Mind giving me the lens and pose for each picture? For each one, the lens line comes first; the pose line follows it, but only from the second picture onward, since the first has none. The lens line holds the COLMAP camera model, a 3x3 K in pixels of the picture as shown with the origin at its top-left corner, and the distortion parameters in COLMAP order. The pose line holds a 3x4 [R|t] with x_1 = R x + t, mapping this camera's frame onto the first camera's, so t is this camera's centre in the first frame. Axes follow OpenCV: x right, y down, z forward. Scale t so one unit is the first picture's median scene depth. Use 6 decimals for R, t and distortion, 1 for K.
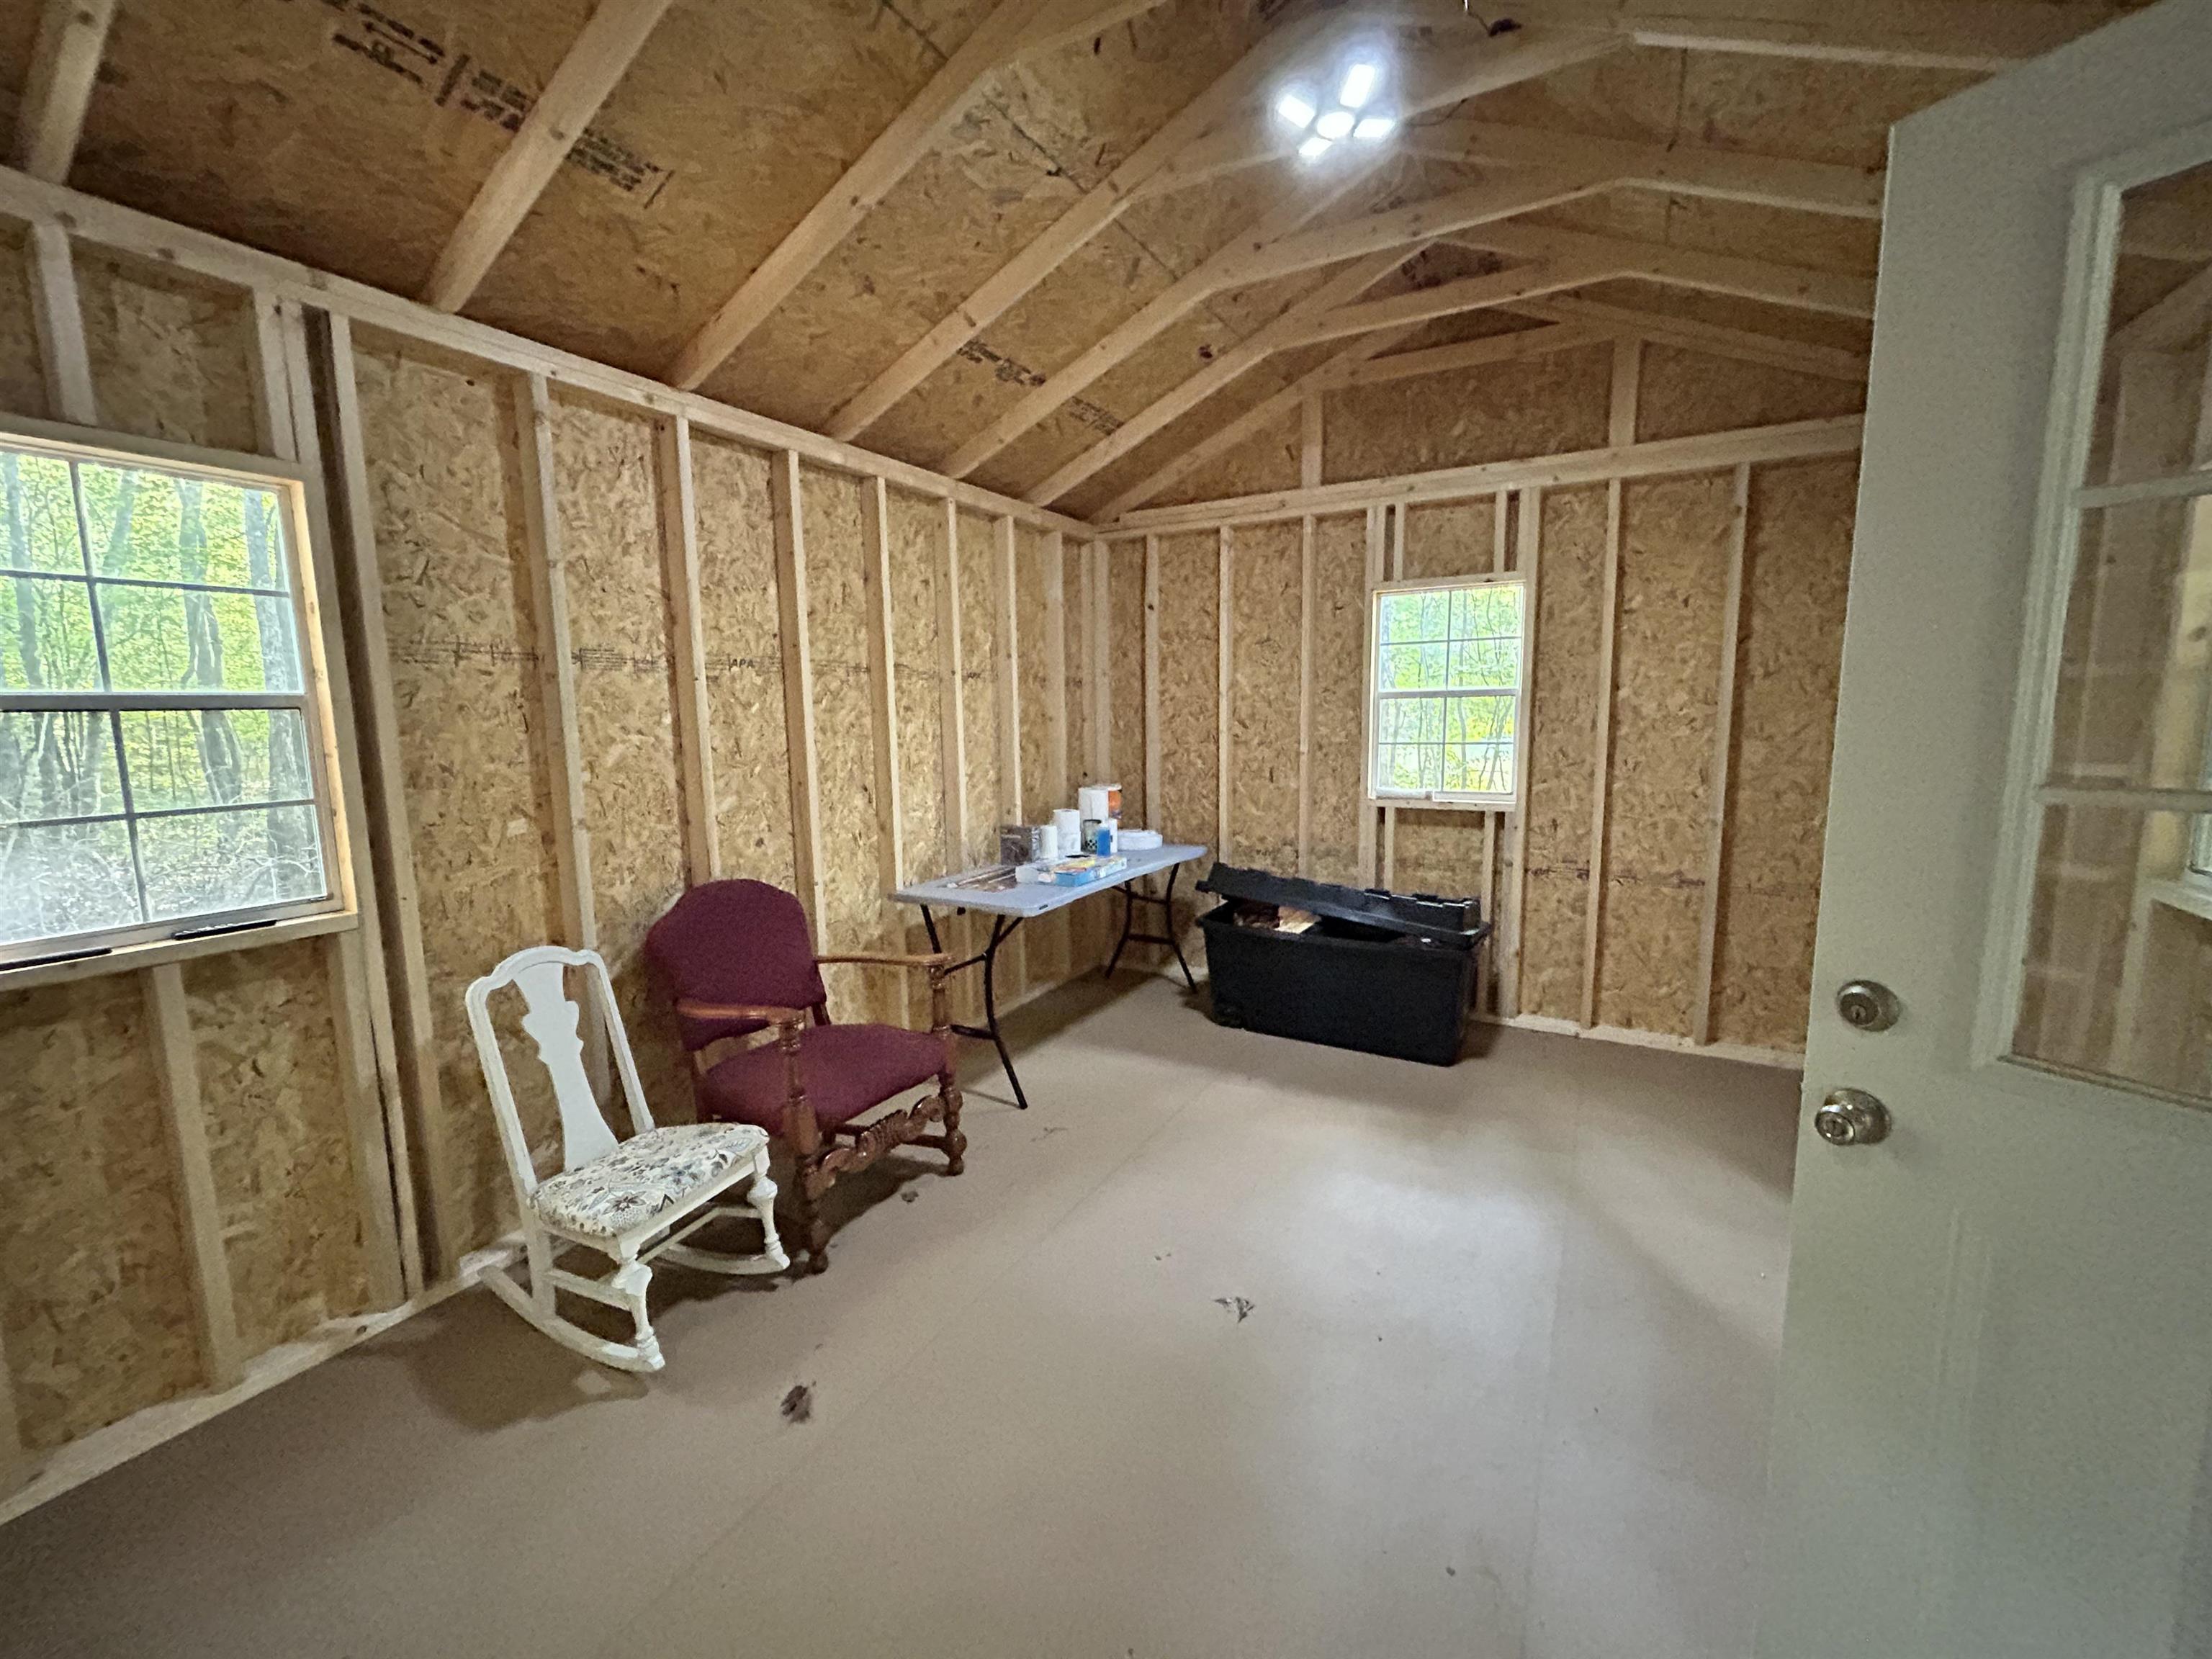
lens RADIAL K [[891.6, 0, 1108.2], [0, 891.6, 827.7], [0, 0, 1]] dist [-0.000263, -0.000425]
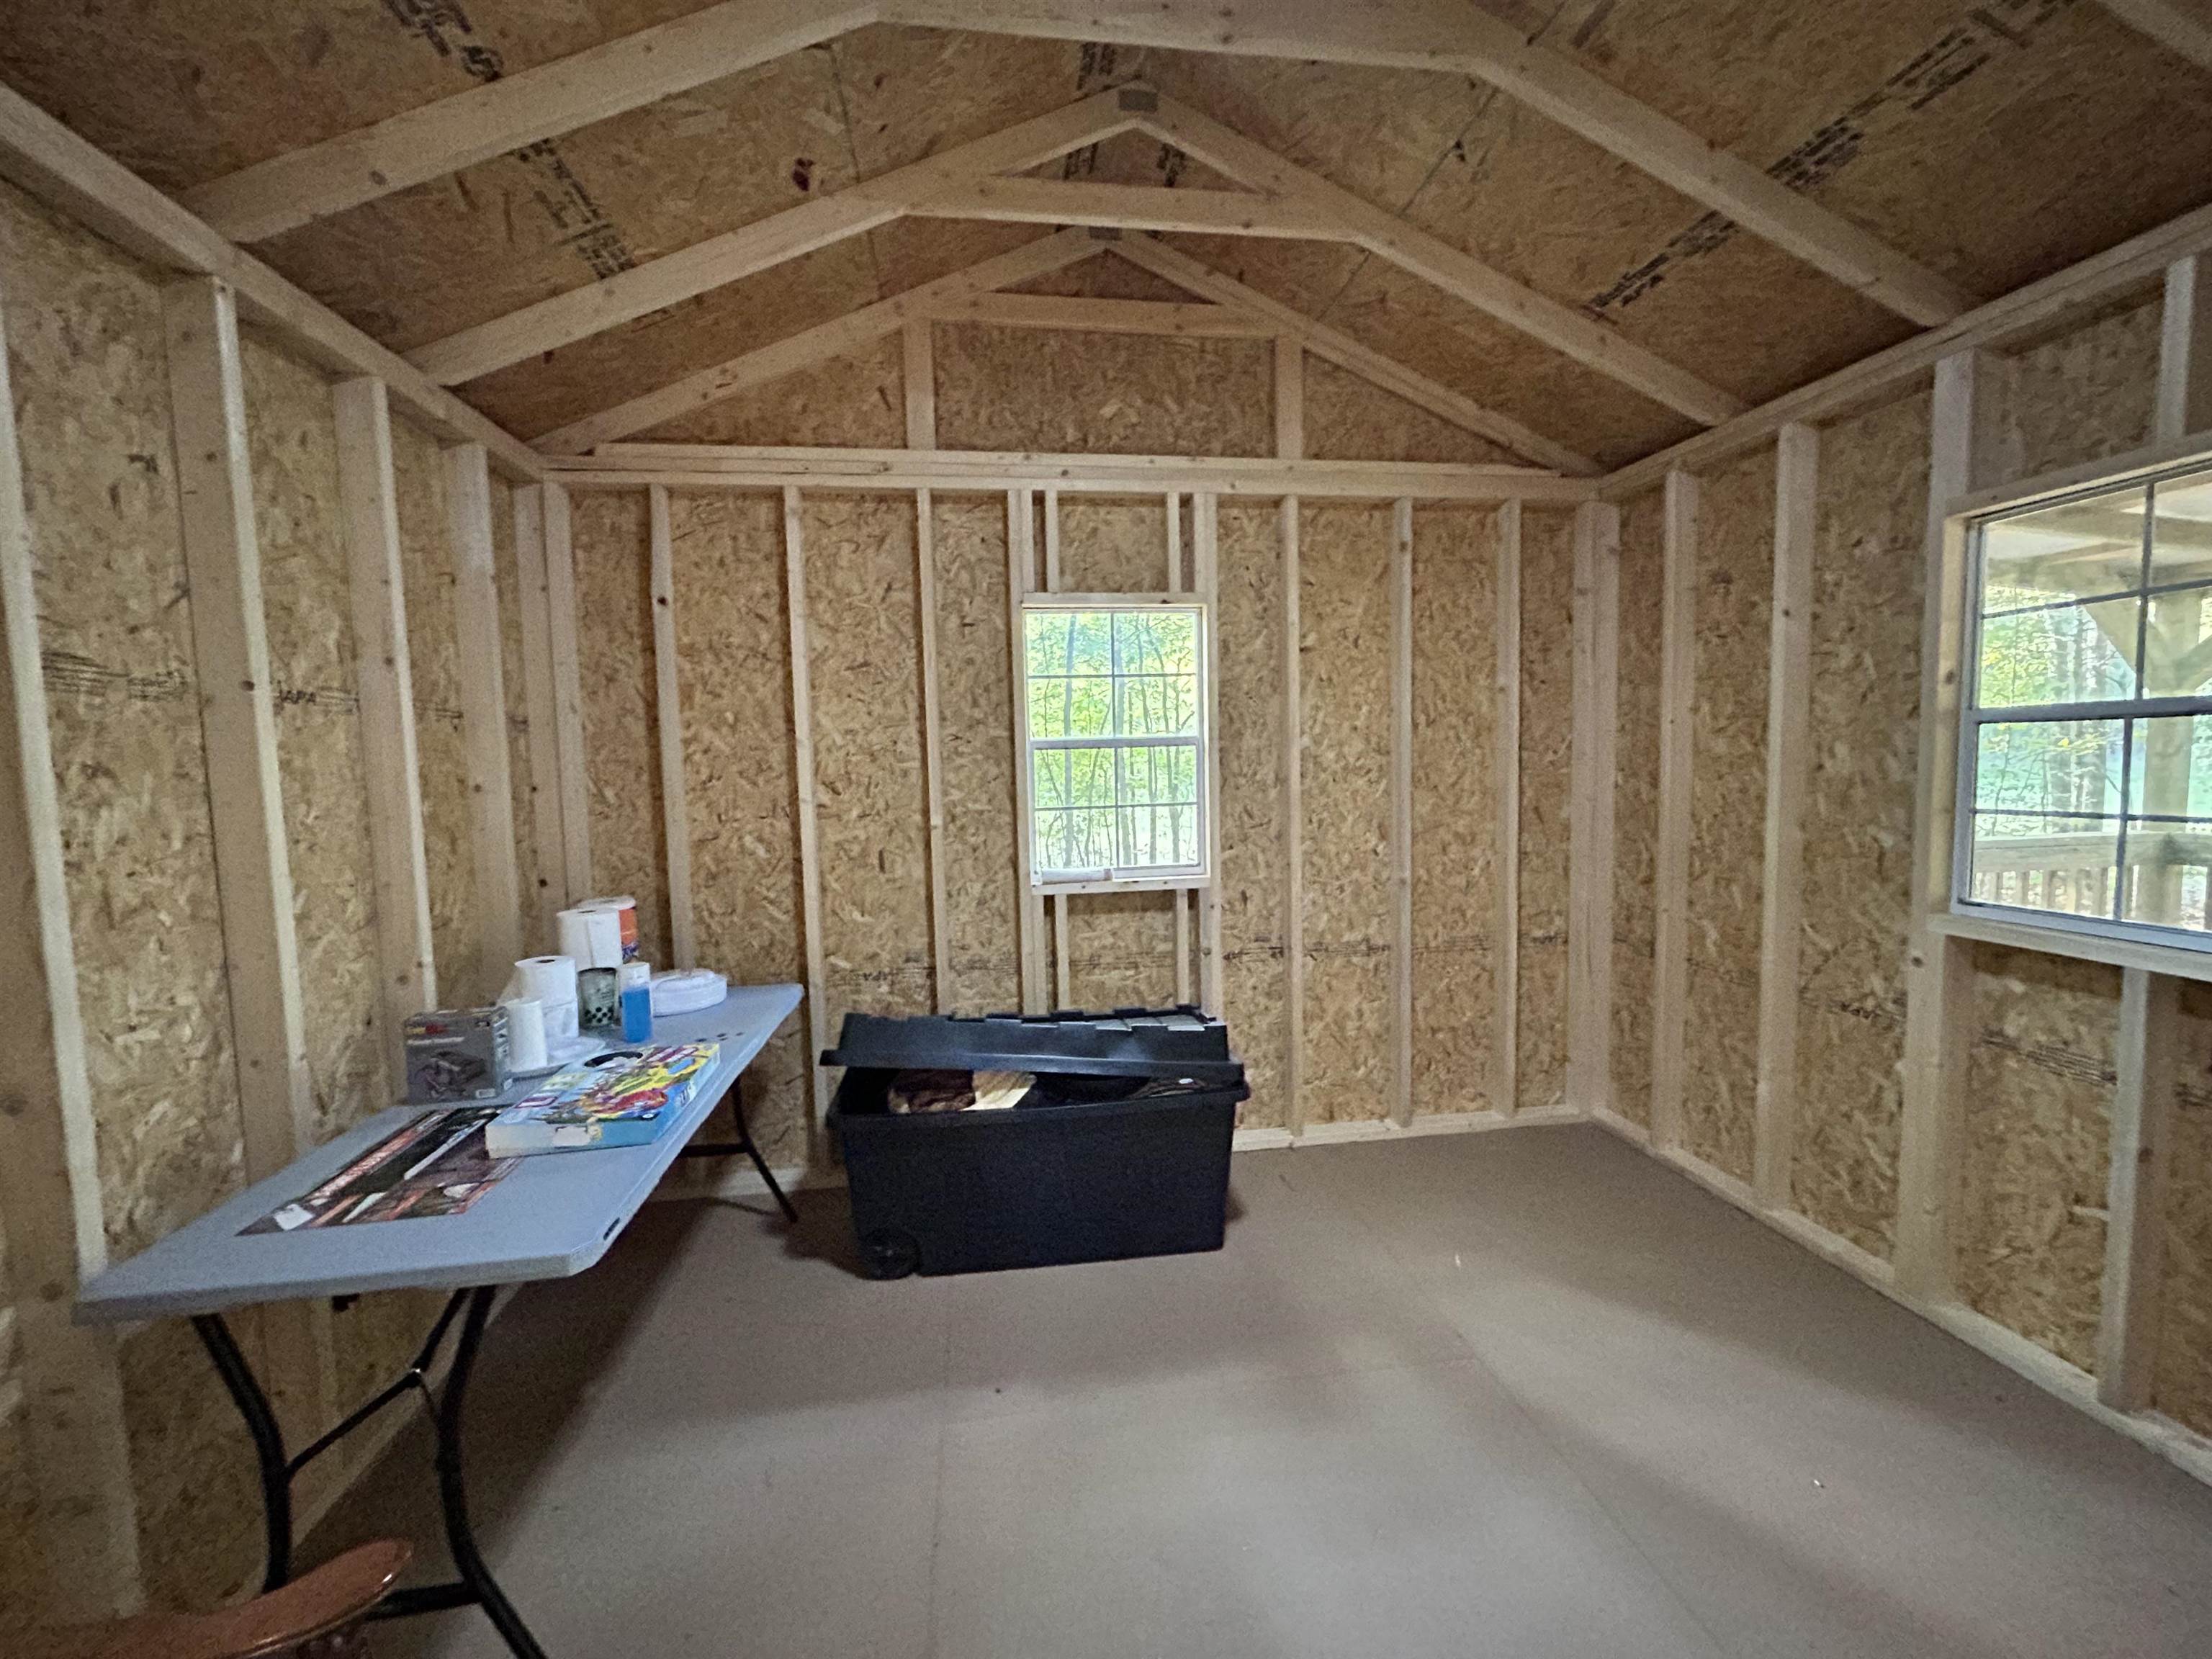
lens RADIAL K [[891.6, 0, 1104.2], [0, 891.6, 826.1], [0, 0, 1]] dist [-0.000263, -0.000425]
pose [[0.793181, -0.051869, 0.606773, -0.106100], [0.093606, 0.994910, -0.037314, -0.050798], [-0.601749, 0.086394, 0.793999, 0.402517]]
